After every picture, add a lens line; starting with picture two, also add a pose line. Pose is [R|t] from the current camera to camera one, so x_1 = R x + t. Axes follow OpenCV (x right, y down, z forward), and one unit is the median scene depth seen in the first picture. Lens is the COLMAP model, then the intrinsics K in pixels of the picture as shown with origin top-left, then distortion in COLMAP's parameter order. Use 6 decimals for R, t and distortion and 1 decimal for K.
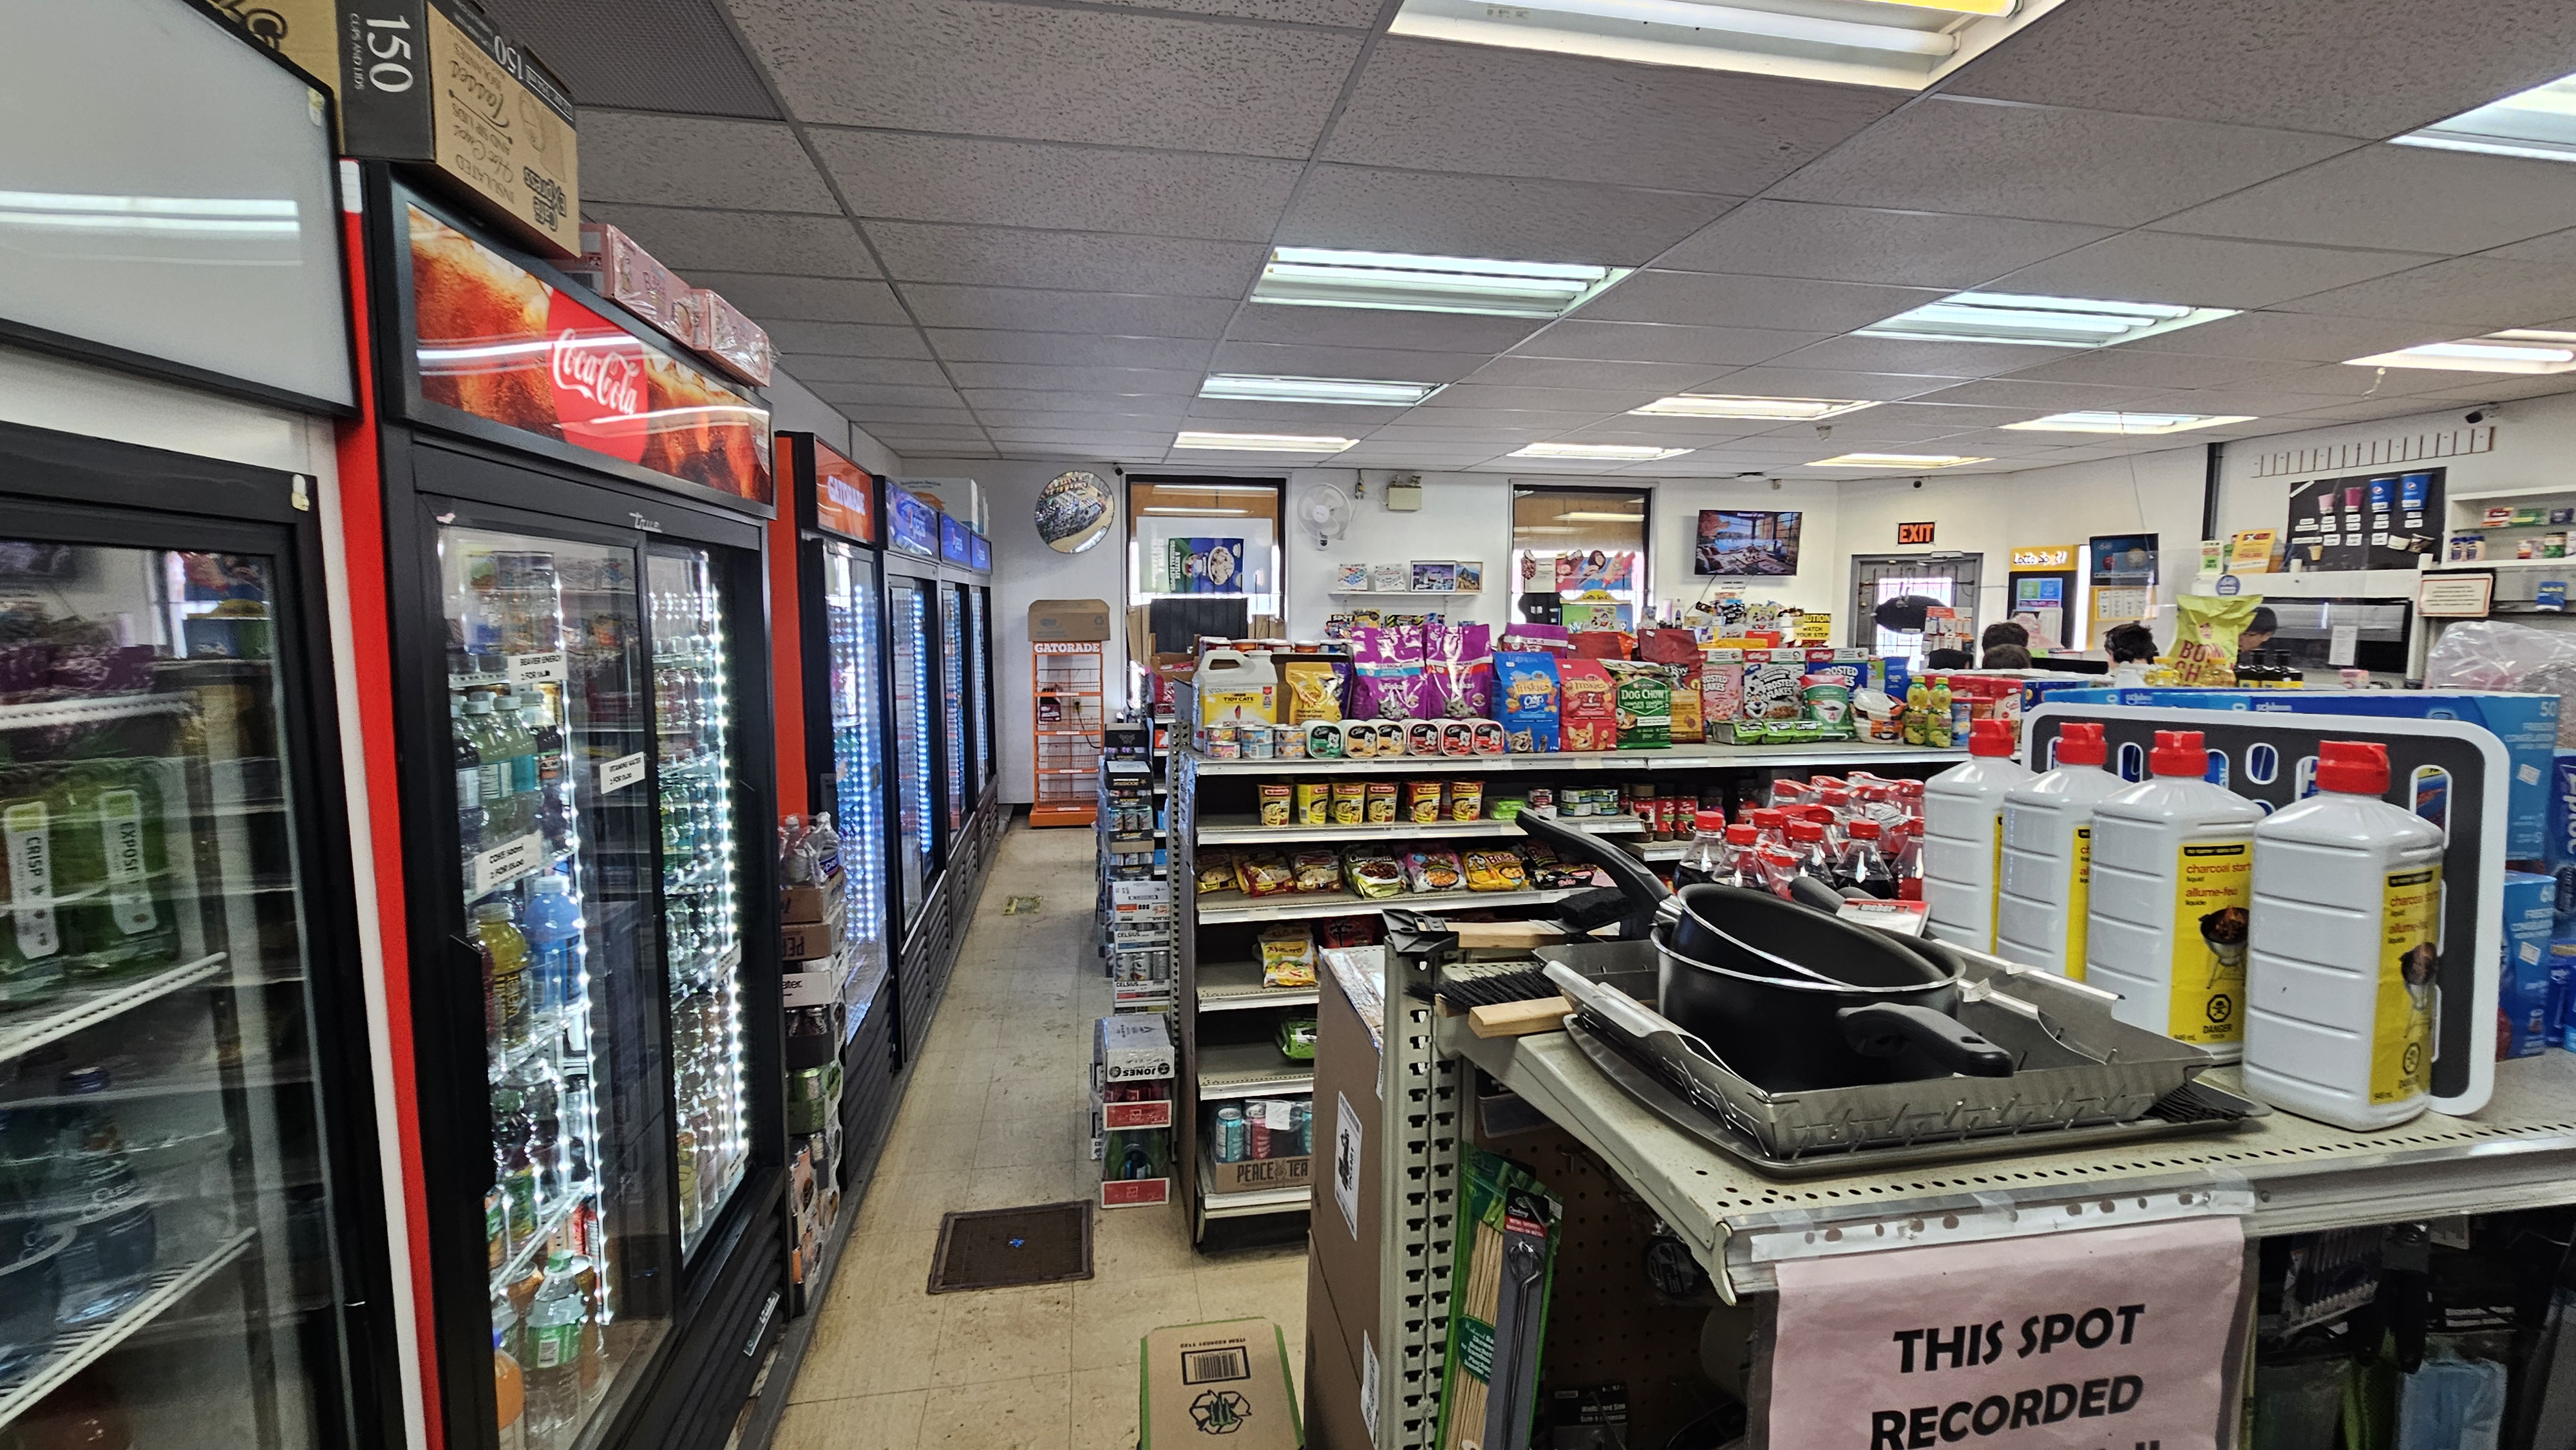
lens RADIAL K [[1056.5, 0, 1287.6], [0, 1056.5, 686.4], [0, 0, 1]] dist [-0.000860, 0.000391]
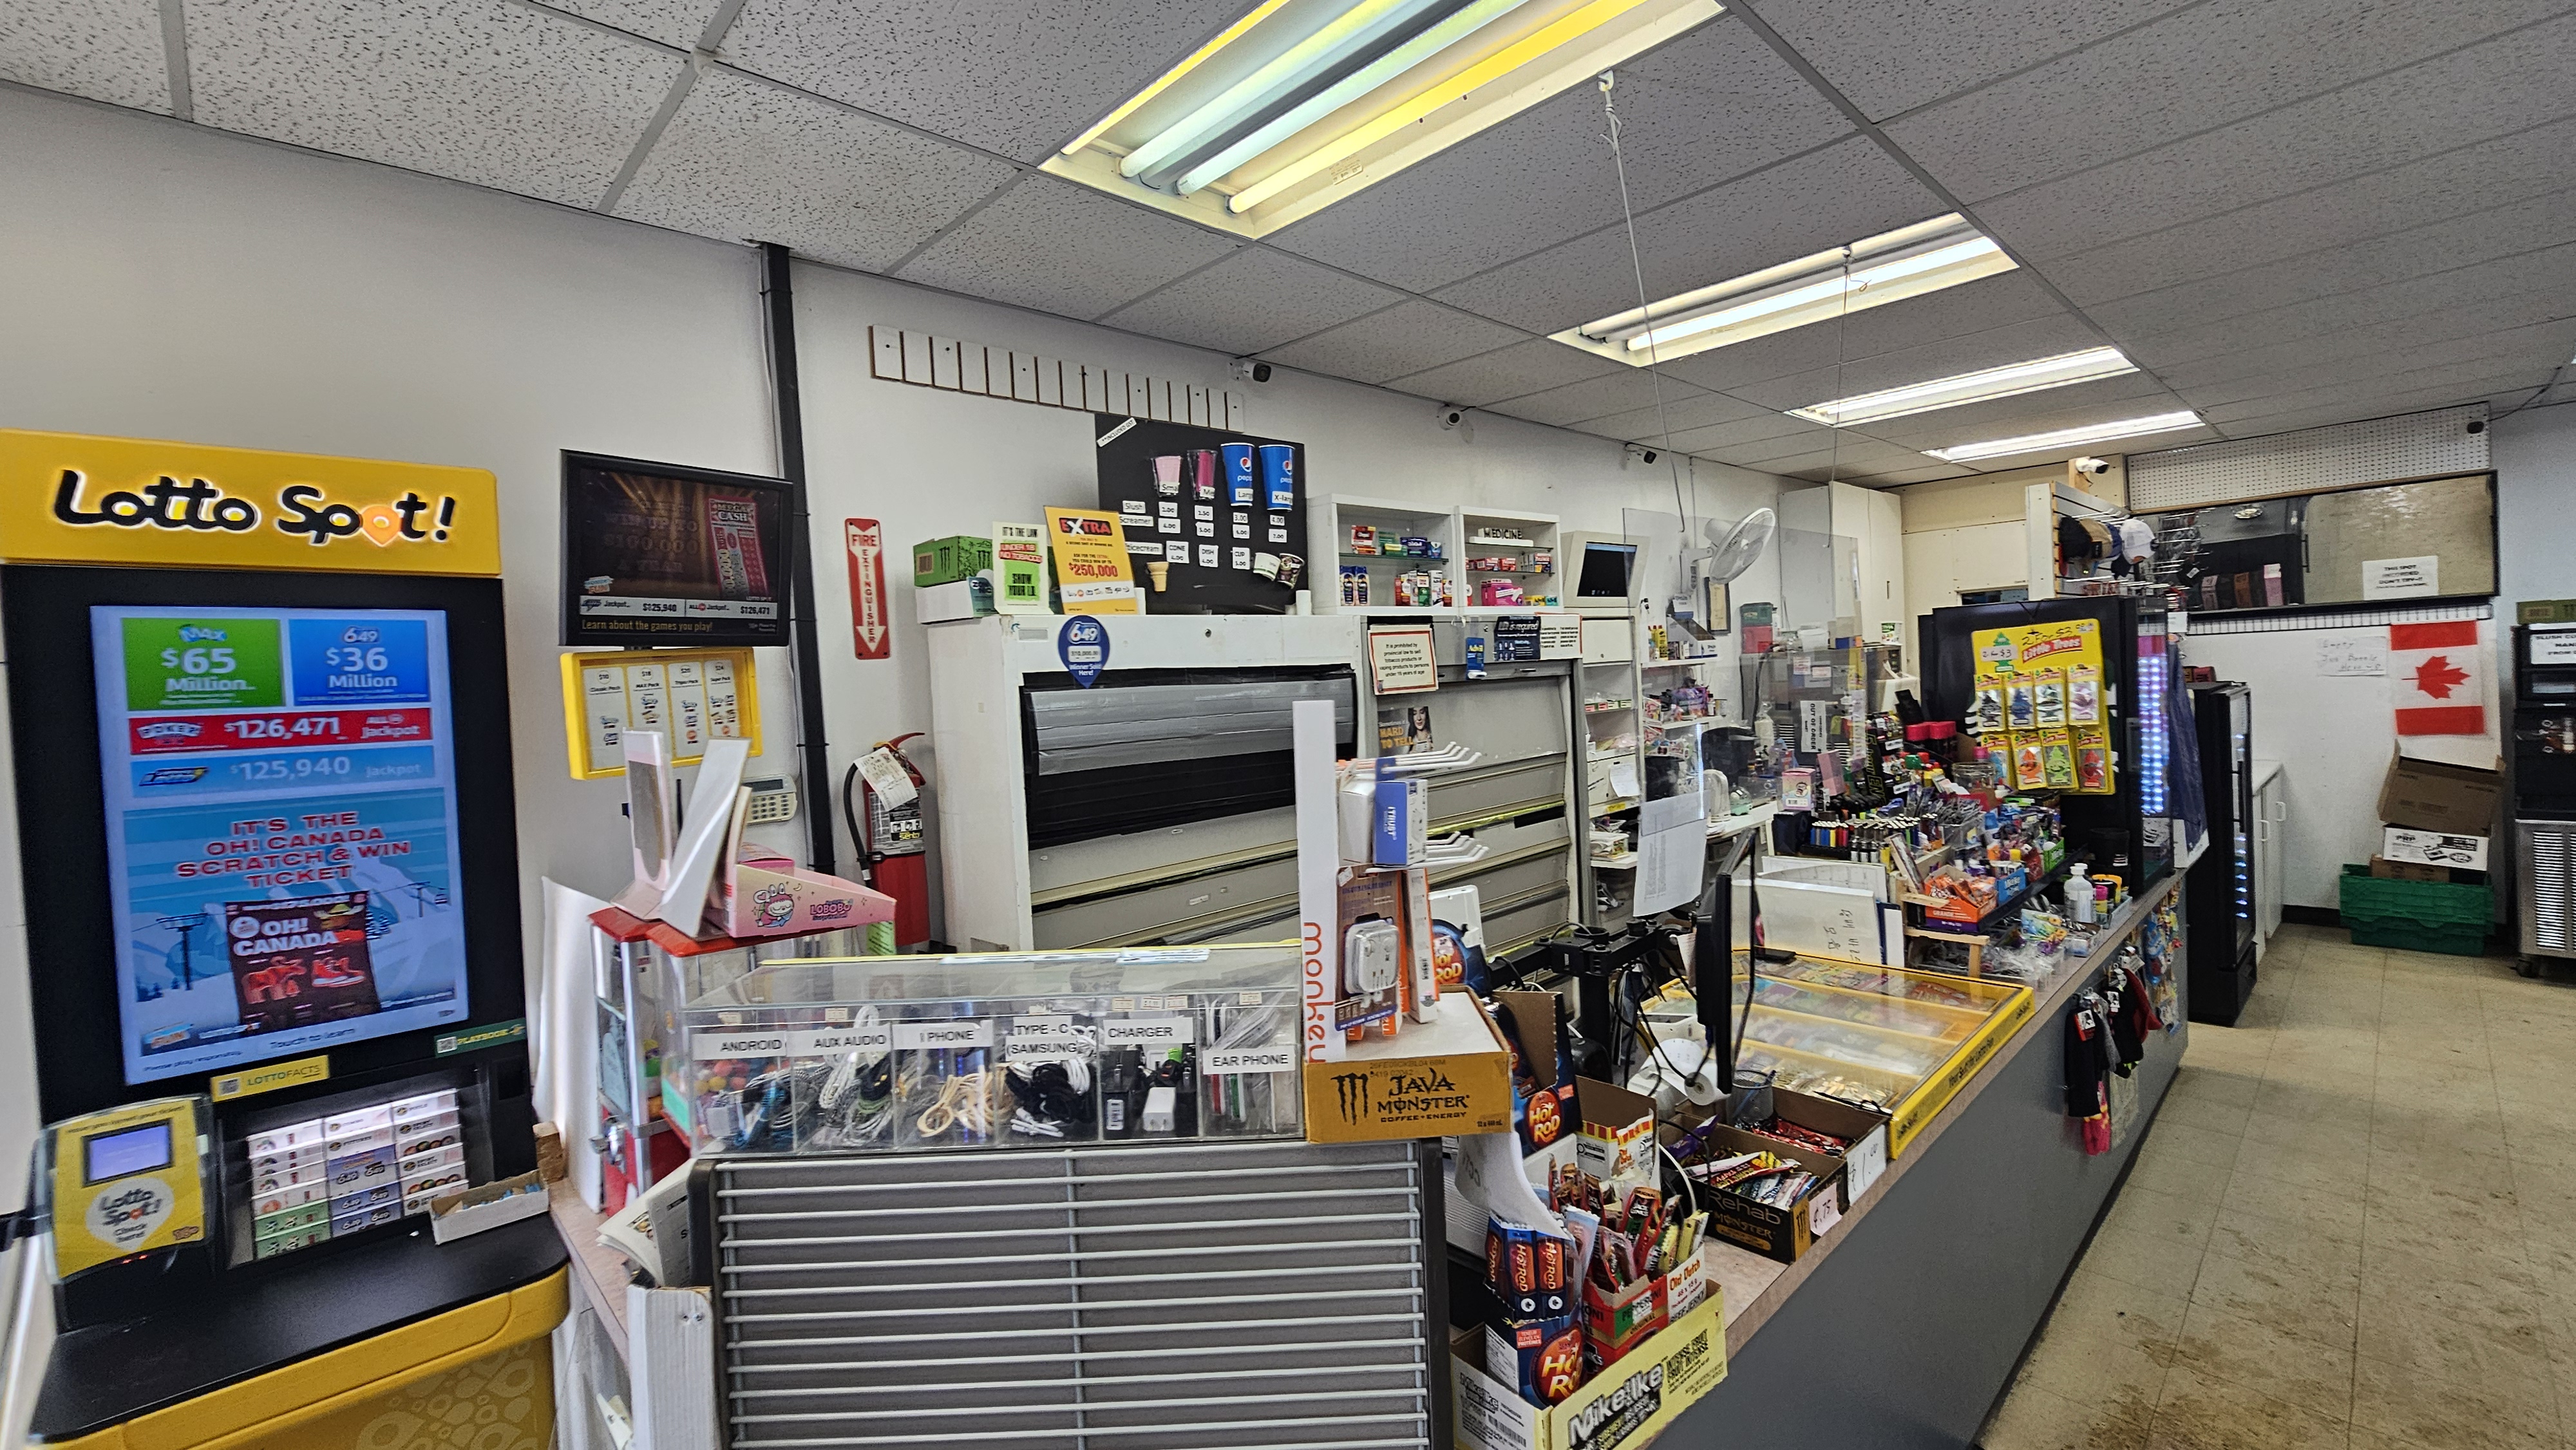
lens RADIAL K [[1056.5, 0, 1296.5], [0, 1056.5, 717.0], [0, 0, 1]] dist [-0.000860, 0.000391]
pose [[-0.555845, -0.009348, 0.831234, 0.923212], [0.111252, 0.990105, 0.085529, -0.164483], [-0.823808, 0.140018, -0.549304, 2.042483]]
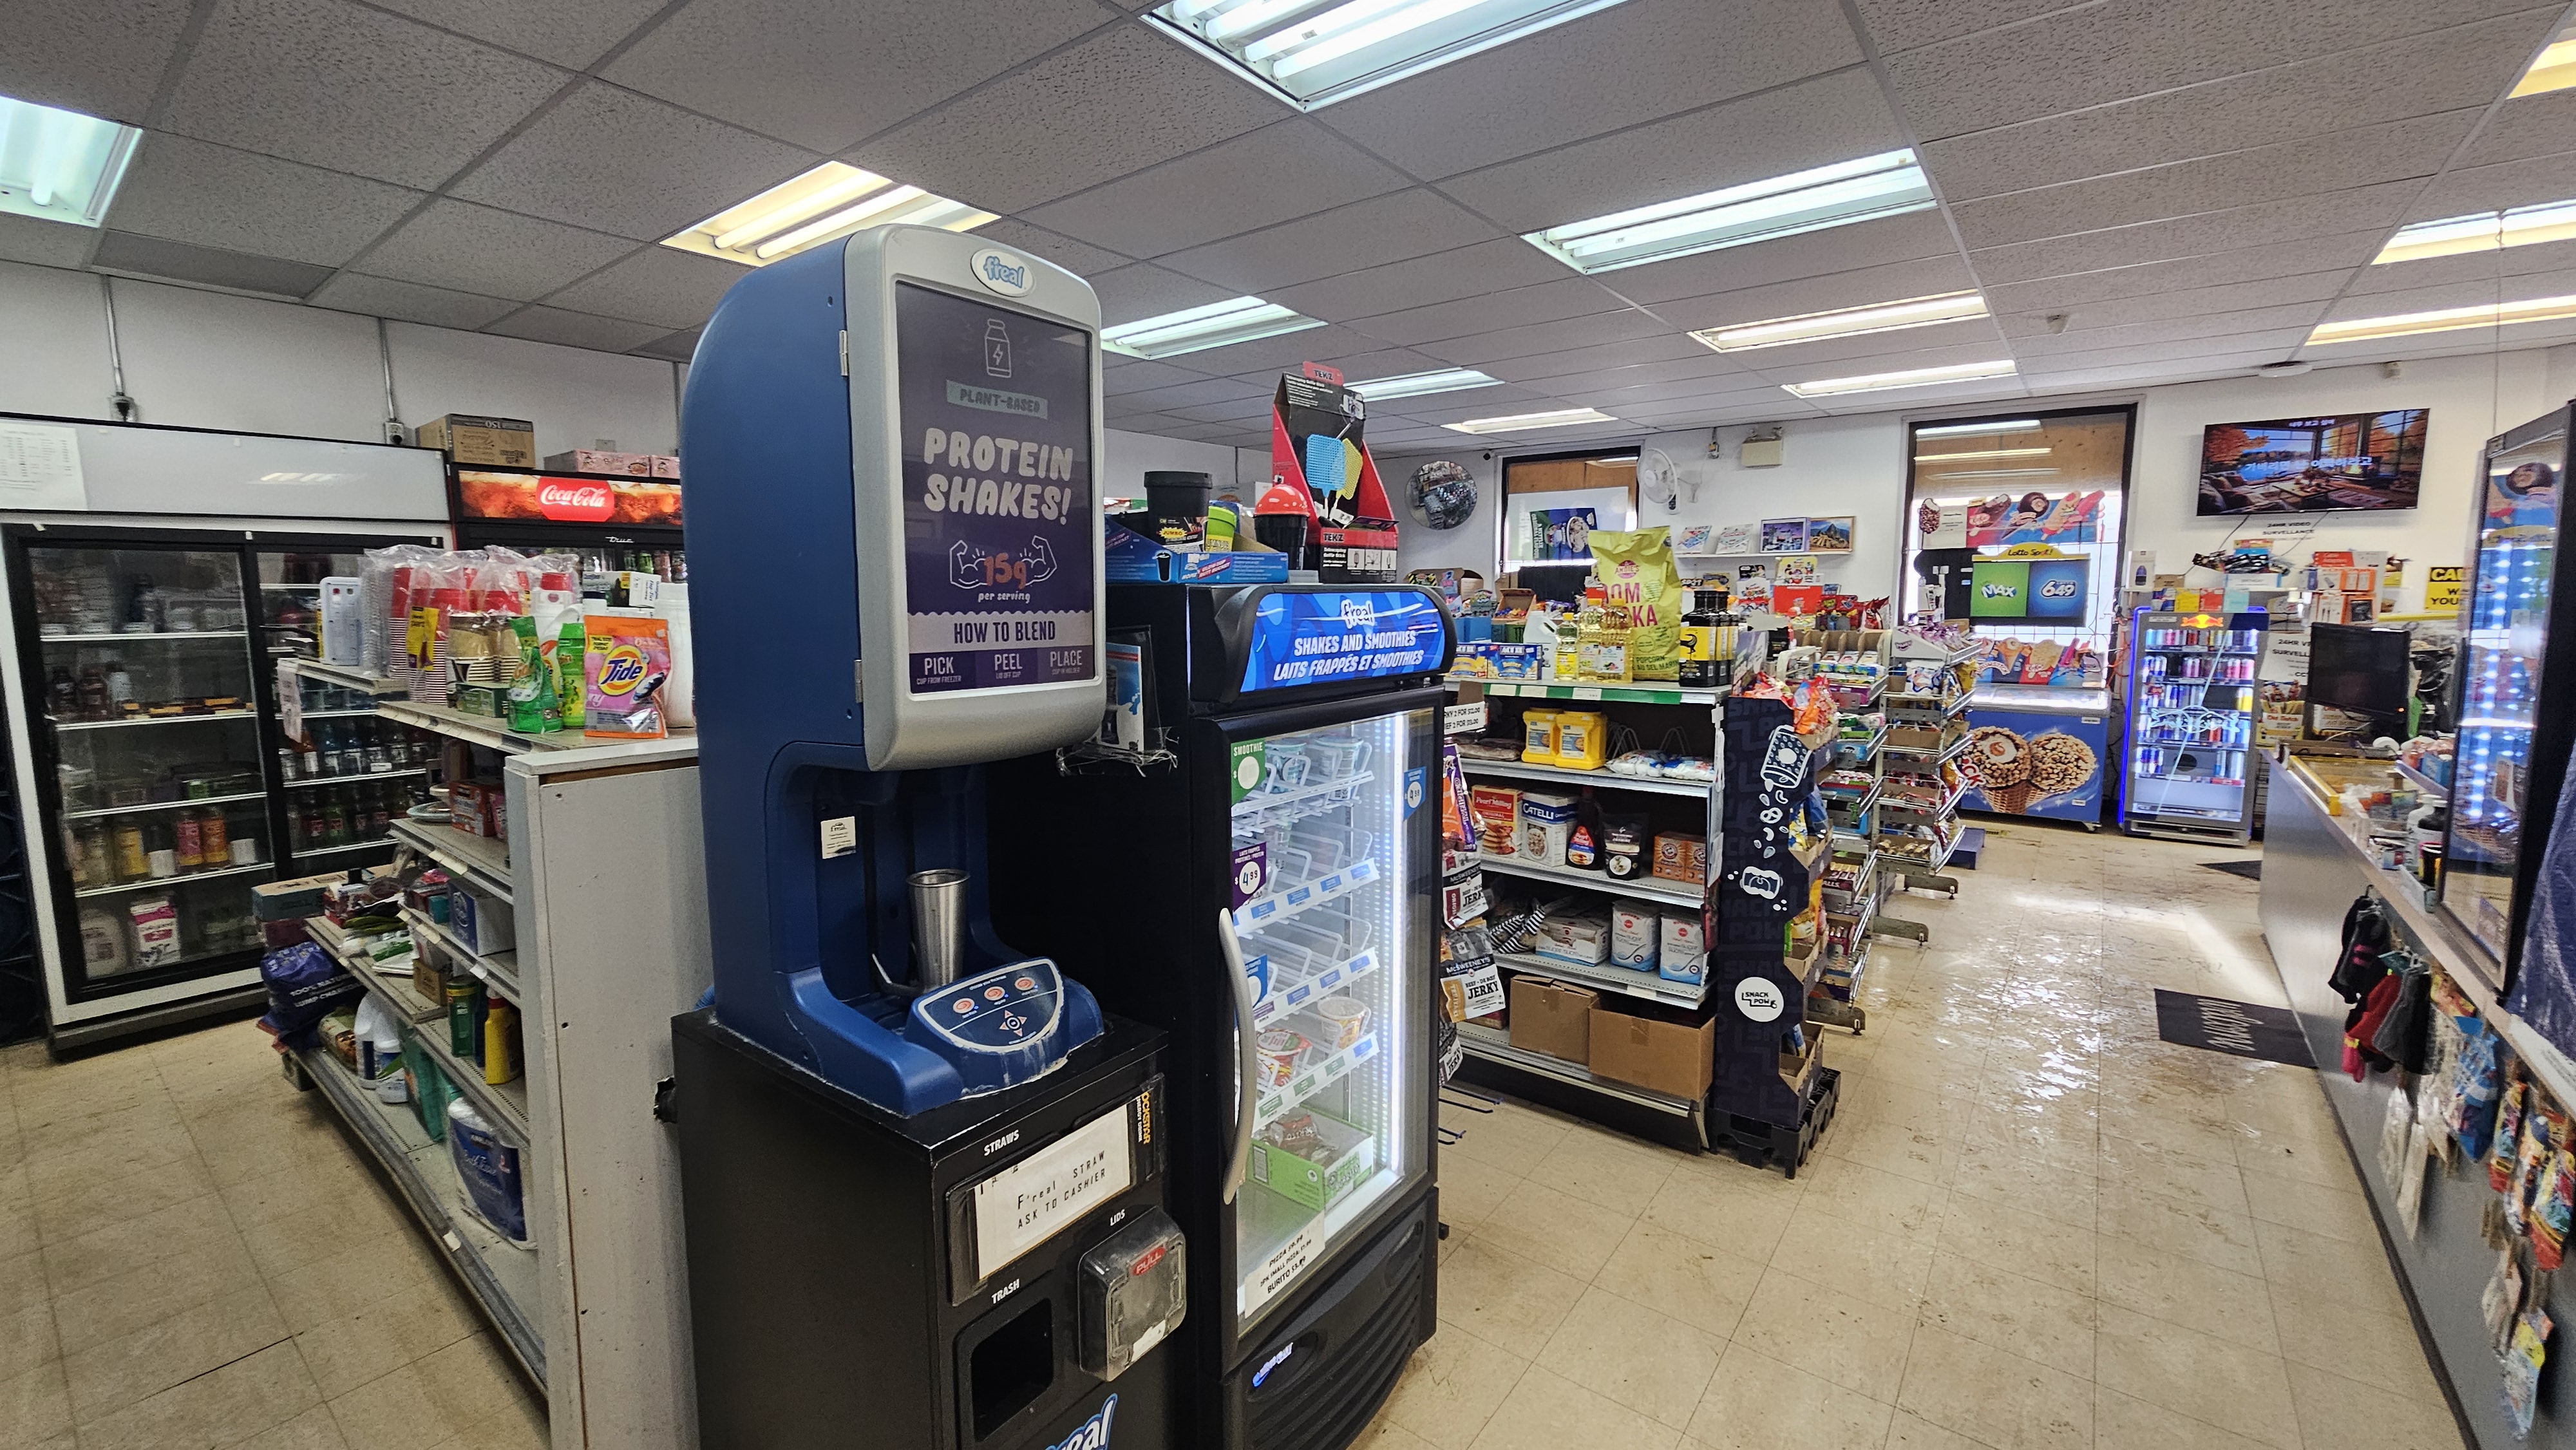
lens RADIAL K [[1056.5, 0, 1290.2], [0, 1056.5, 739.7], [0, 0, 1]] dist [-0.000860, 0.000391]
pose [[0.659938, 0.101937, -0.744373, 1.307749], [-0.042124, 0.994215, 0.098806, 0.002424], [0.750138, -0.033849, 0.660414, 0.126128]]
